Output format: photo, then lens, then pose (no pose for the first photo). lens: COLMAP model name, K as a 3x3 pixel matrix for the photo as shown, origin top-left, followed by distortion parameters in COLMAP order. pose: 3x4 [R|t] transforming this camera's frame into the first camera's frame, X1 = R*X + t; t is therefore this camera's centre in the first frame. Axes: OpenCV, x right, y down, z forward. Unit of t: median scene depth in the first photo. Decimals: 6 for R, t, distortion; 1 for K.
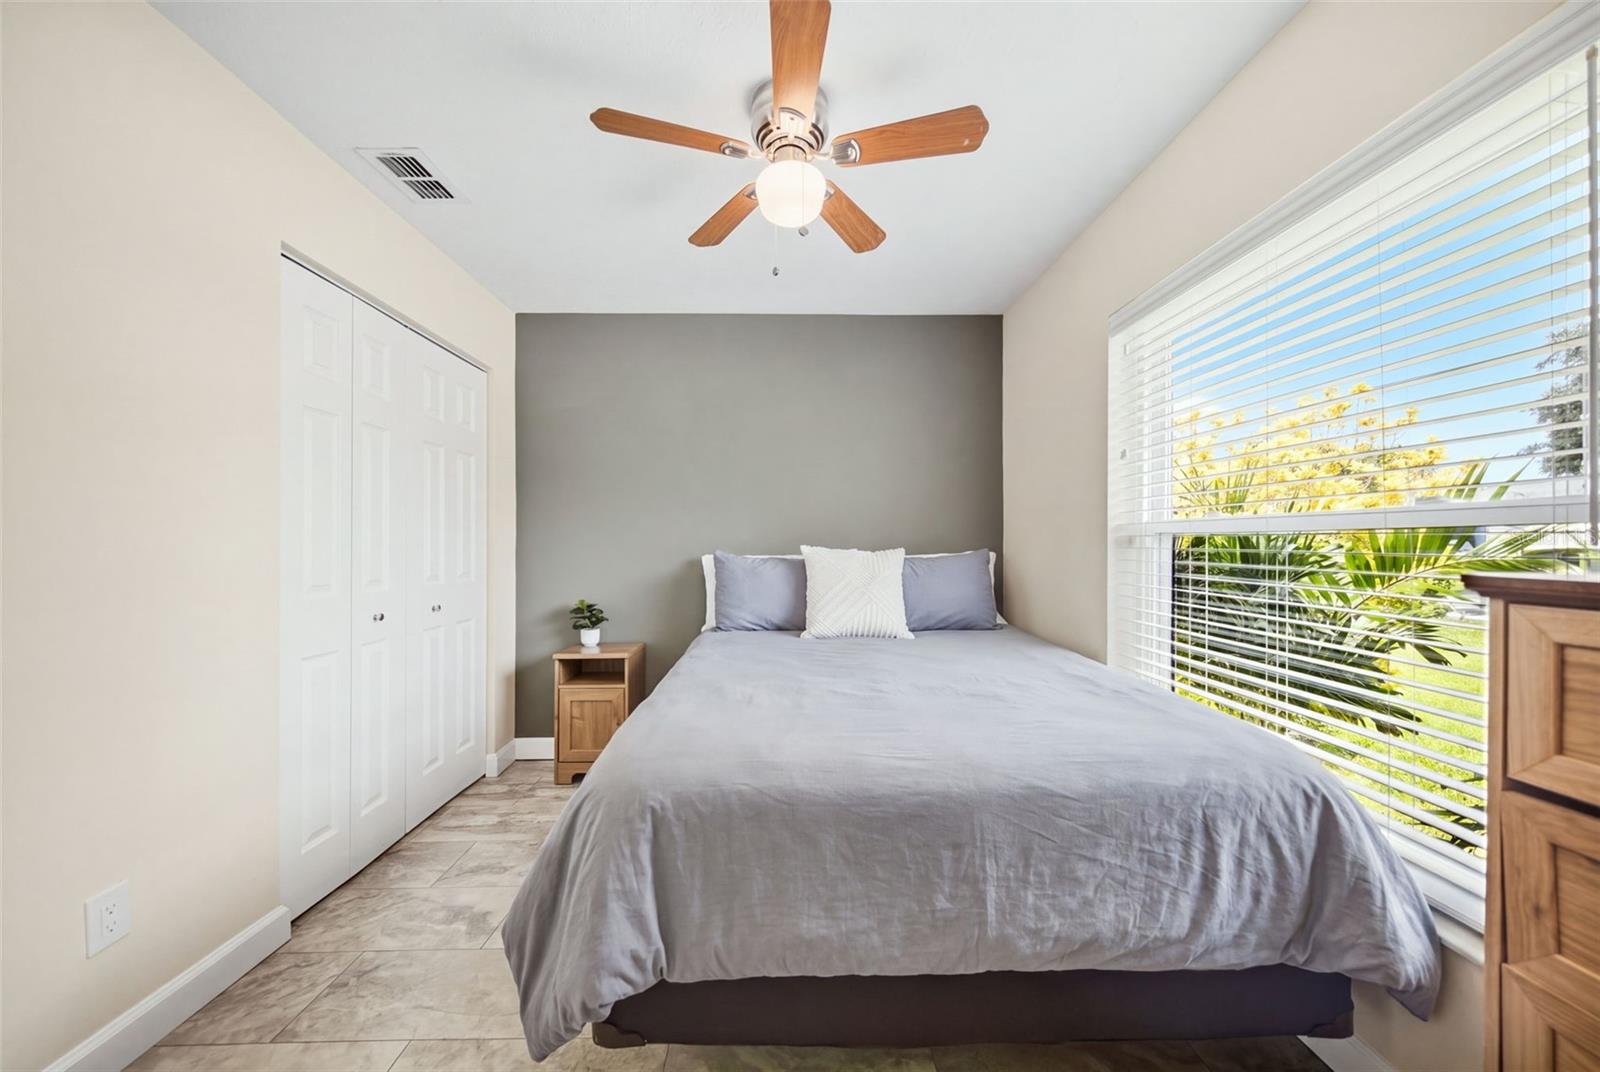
lens RADIAL K [[578.6, 0, 794.1], [0, 578.6, 543.2], [0, 0, 1]] dist [0.000145, 0.000041]
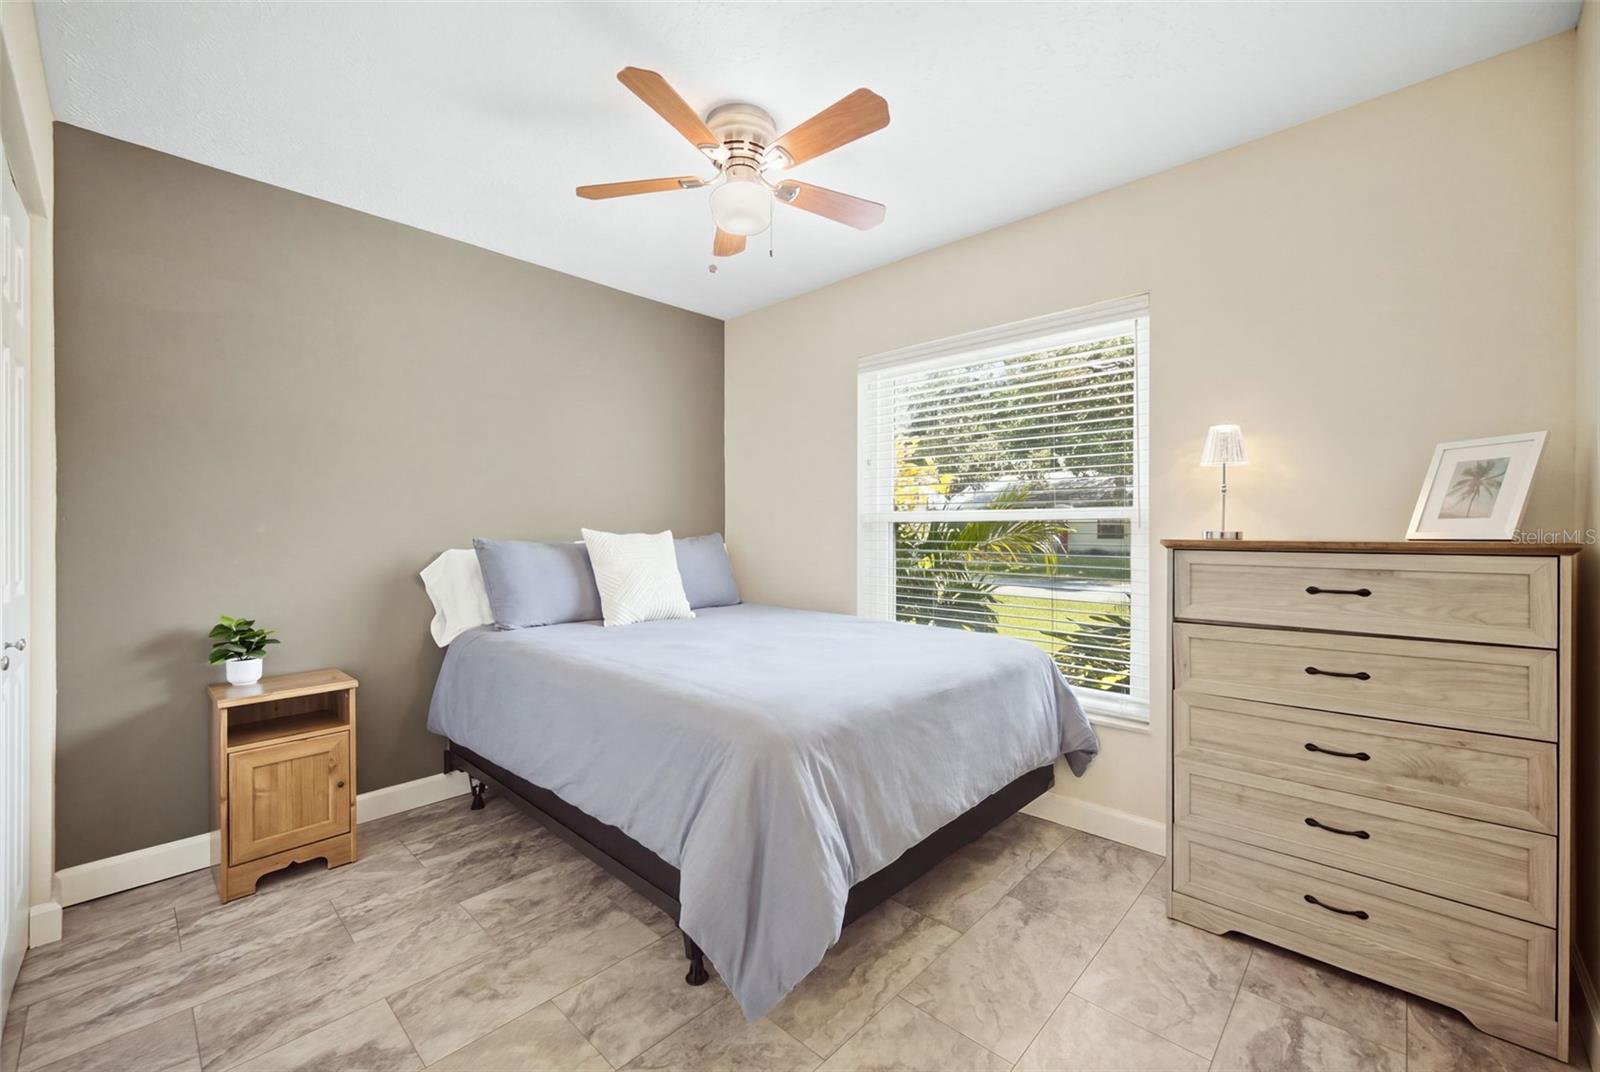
lens RADIAL K [[632.3, 0, 798.0], [0, 632.3, 535.0], [0, 0, 1]] dist [0.000366, -0.000043]
pose [[0.699438, -0.013497, 0.714566, -0.463787], [0.002141, 0.999857, 0.016790, -0.004687], [-0.714690, -0.010213, 0.699367, 0.048540]]
